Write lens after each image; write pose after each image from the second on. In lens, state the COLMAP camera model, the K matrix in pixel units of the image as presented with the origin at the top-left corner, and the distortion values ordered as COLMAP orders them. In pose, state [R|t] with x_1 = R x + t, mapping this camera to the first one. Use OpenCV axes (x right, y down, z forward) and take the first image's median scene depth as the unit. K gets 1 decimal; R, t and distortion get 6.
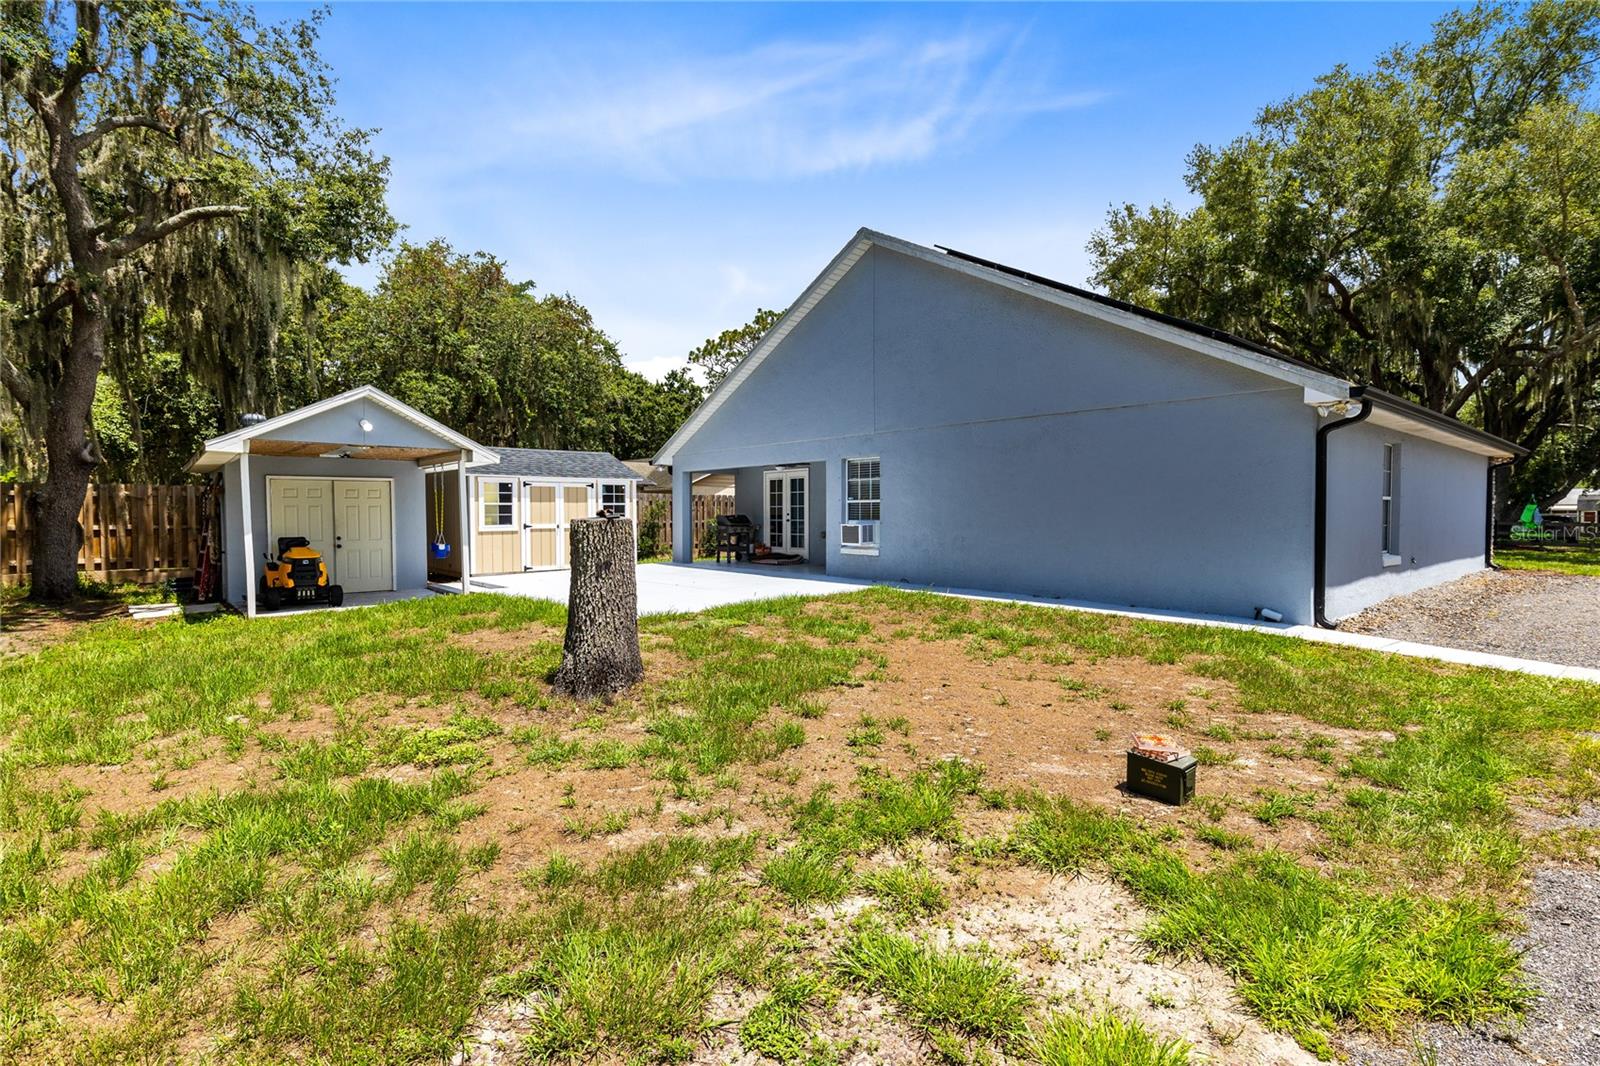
lens RADIAL K [[781.6, 0, 800.0], [0, 781.6, 533.0], [0, 0, 1]] dist [0.002677, -0.000057]
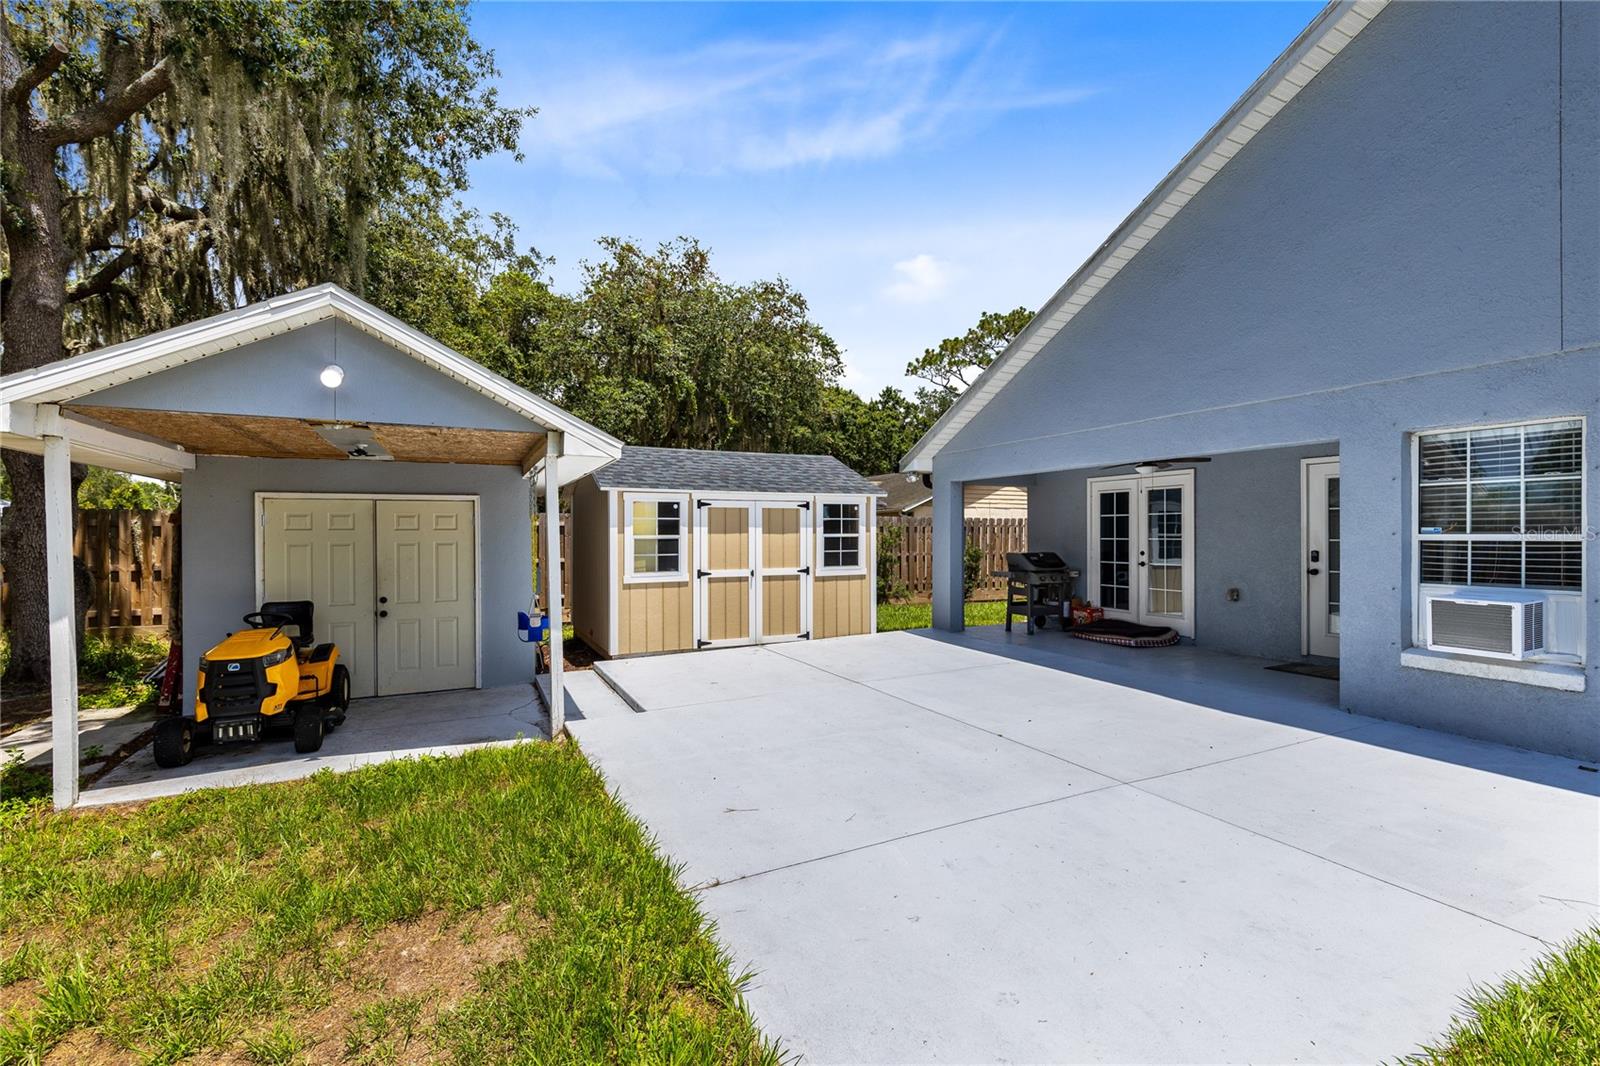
lens RADIAL K [[707.0, 0, 800.0], [0, 707.0, 533.0], [0, 0, 1]] dist [0.003005, 0.000226]
pose [[0.964582, -0.000299, -0.263782, -0.118642], [-0.006208, 0.999697, -0.023837, -0.024603], [0.263710, 0.024630, 0.964288, 0.440511]]
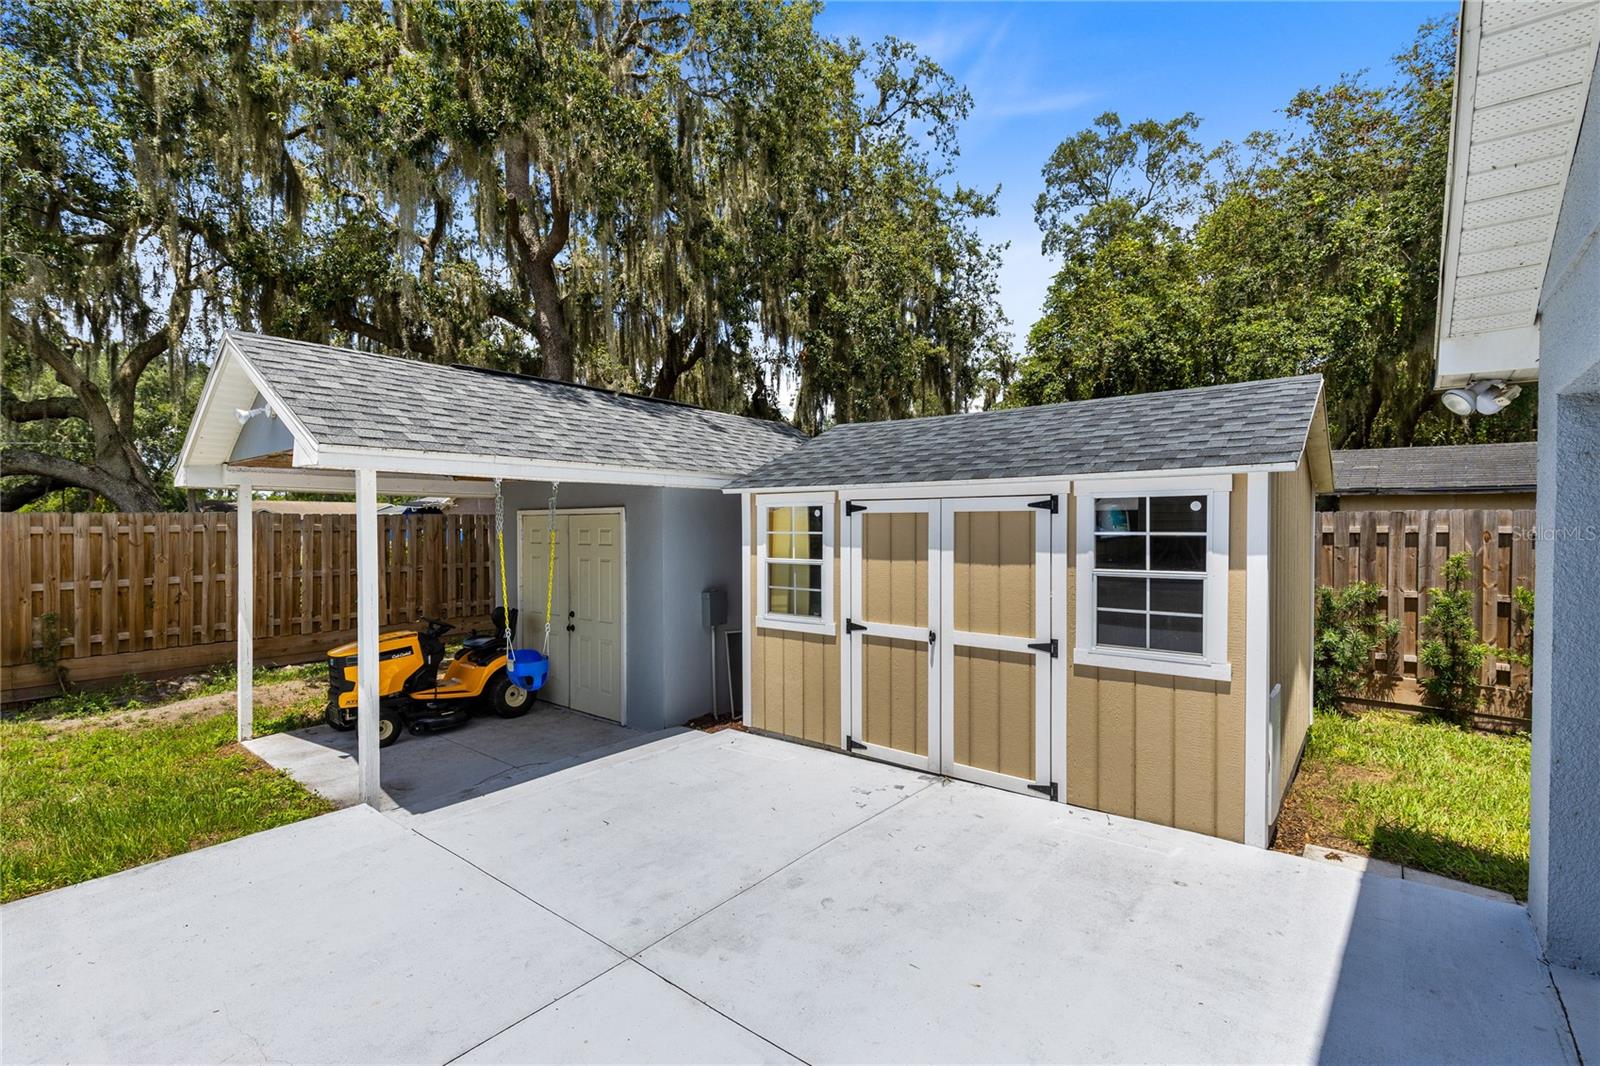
lens RADIAL K [[707.0, 0, 800.0], [0, 707.0, 533.0], [0, 0, 1]] dist [0.003005, 0.000226]
pose [[0.171063, 0.014894, -0.985147, -0.033143], [-0.022733, 0.999679, 0.011166, -0.048468], [0.984998, 0.020485, 0.171347, 0.822406]]
